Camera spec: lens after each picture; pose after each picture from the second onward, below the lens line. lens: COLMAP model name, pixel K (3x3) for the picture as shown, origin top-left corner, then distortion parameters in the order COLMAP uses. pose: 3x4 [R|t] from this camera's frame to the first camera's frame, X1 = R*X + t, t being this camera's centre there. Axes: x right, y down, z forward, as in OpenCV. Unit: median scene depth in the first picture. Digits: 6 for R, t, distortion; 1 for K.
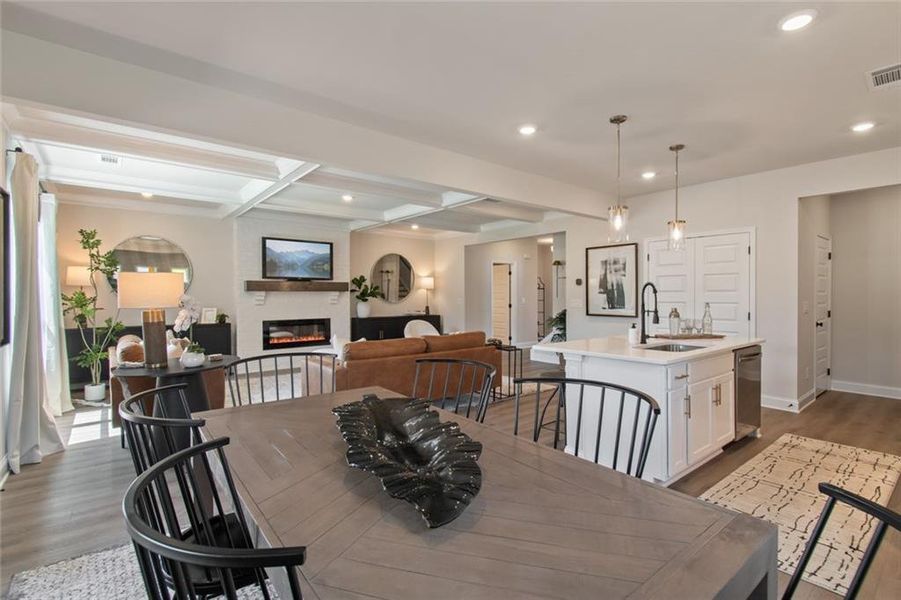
lens RADIAL K [[415.5, 0, 447.2], [0, 415.5, 296.4], [0, 0, 1]] dist [0.001965, 0.001198]
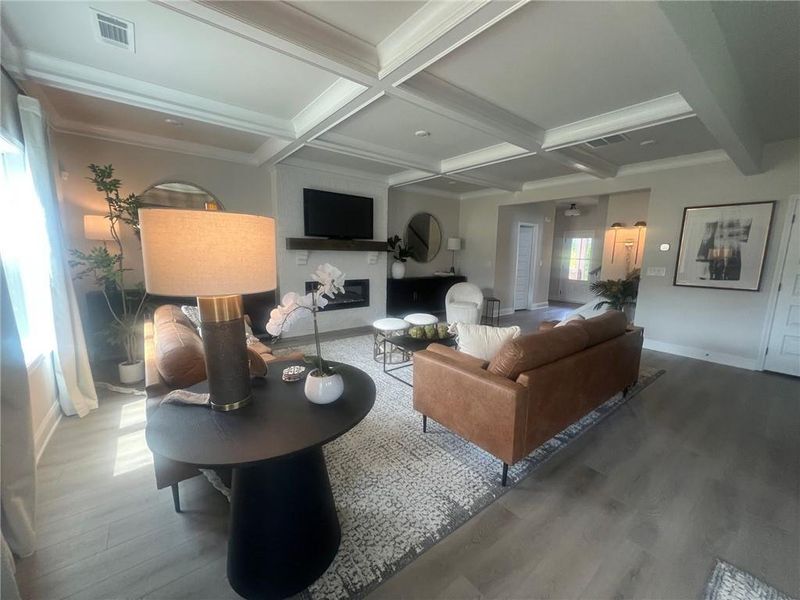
lens RADIAL K [[318.6, 0, 401.0], [0, 318.6, 301.1], [0, 0, 1]] dist [-0.000338, 0.000227]
pose [[0.999710, 0.022704, -0.008074, -0.259837], [-0.021271, 0.988903, 0.147029, -0.010099], [0.011322, -0.146815, 0.989099, 0.335392]]
